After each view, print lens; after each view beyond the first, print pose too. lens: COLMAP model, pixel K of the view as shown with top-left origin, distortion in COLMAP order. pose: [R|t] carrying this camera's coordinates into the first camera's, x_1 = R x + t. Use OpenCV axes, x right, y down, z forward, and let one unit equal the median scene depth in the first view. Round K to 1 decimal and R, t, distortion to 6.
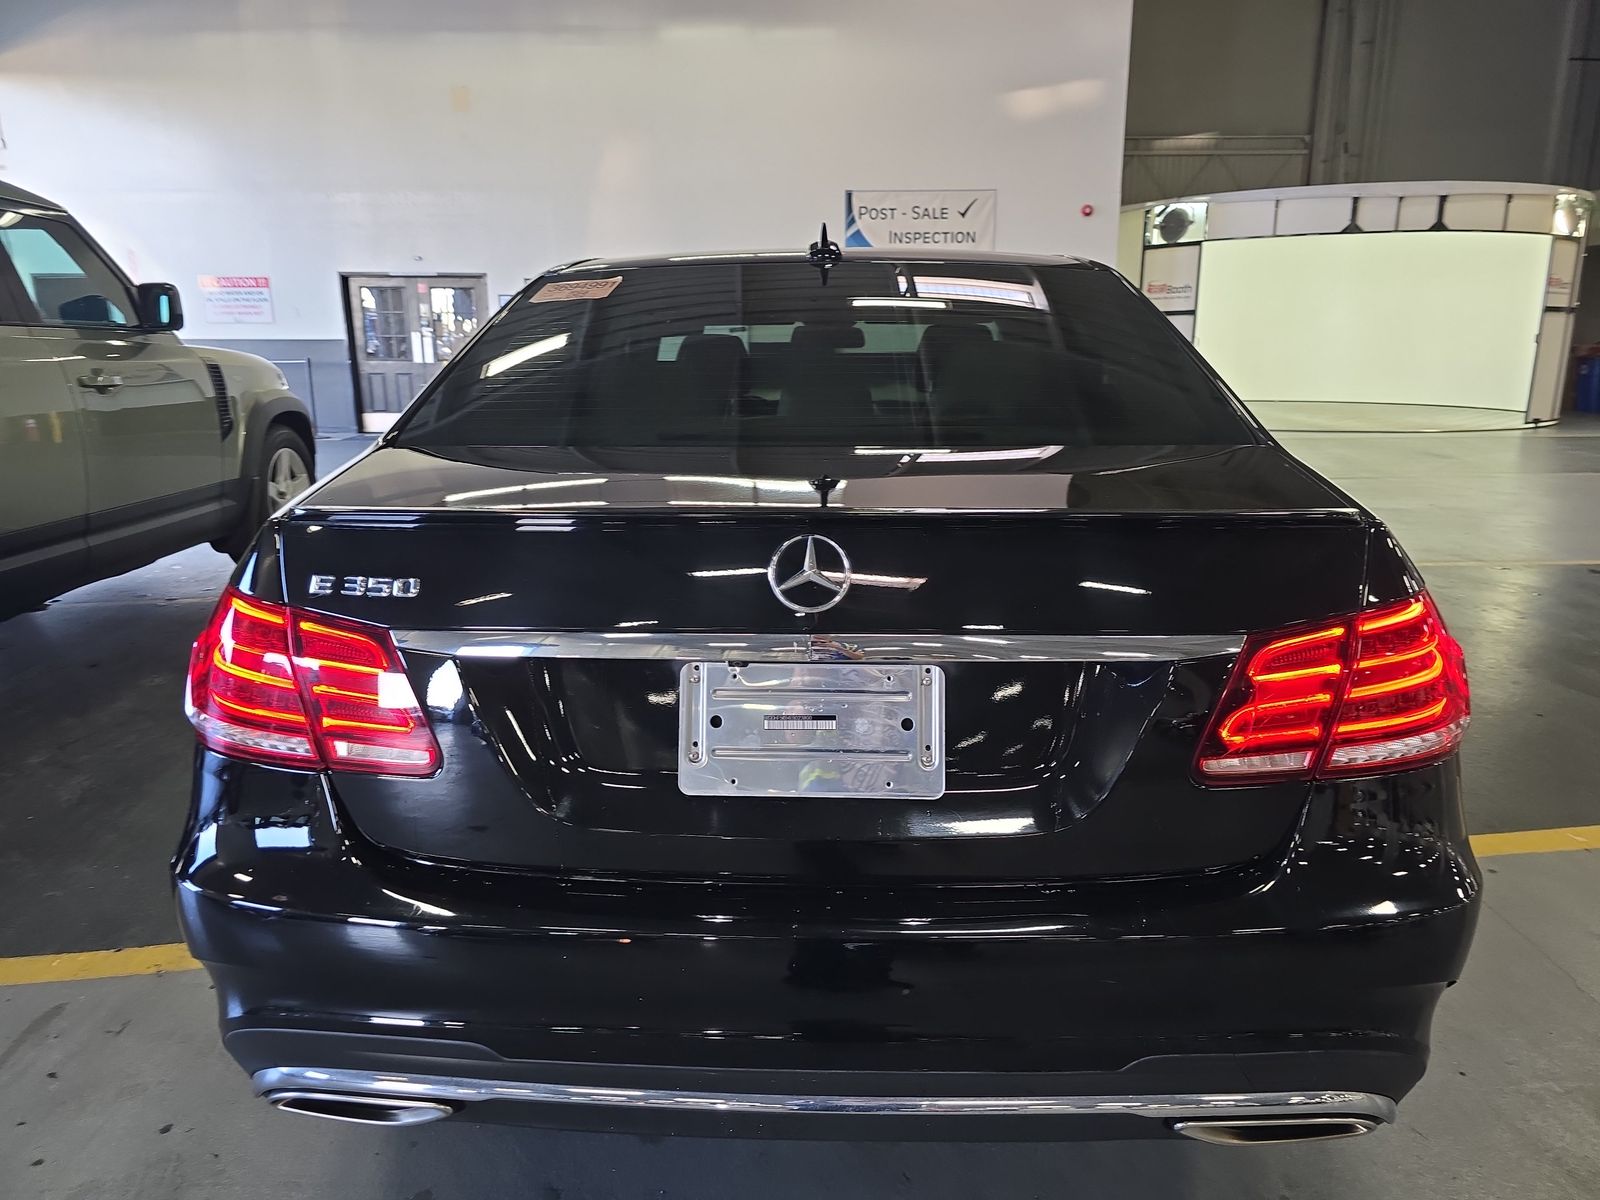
lens RADIAL K [[1083.4, 0, 799.1], [0, 1083.4, 604.8], [0, 0, 1]] dist [0.020176, -0.008385]
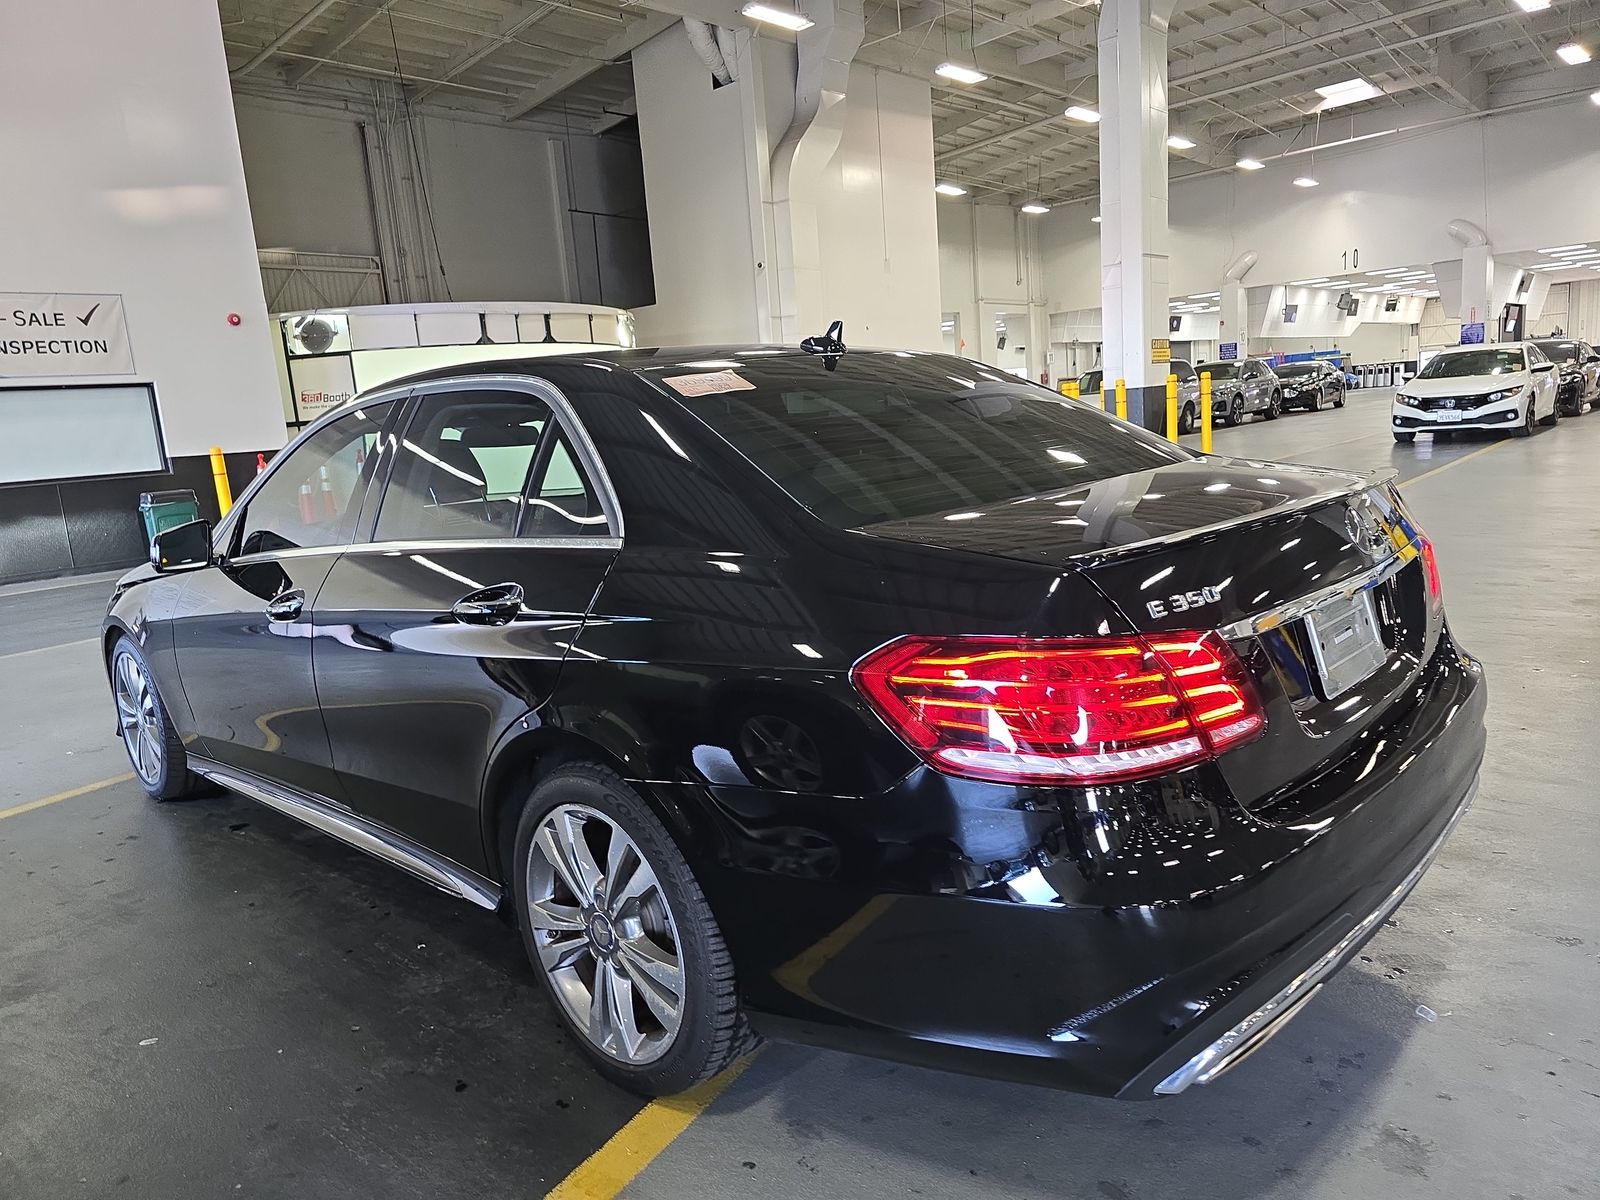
lens RADIAL K [[1083.4, 0, 796.9], [0, 1083.4, 597.2], [0, 0, 1]] dist [0.020176, -0.008385]
pose [[0.657336, -0.172388, 0.733616, -0.145092], [0.246637, 0.969085, 0.006728, -0.012612], [-0.712096, 0.176514, 0.679531, 0.045040]]
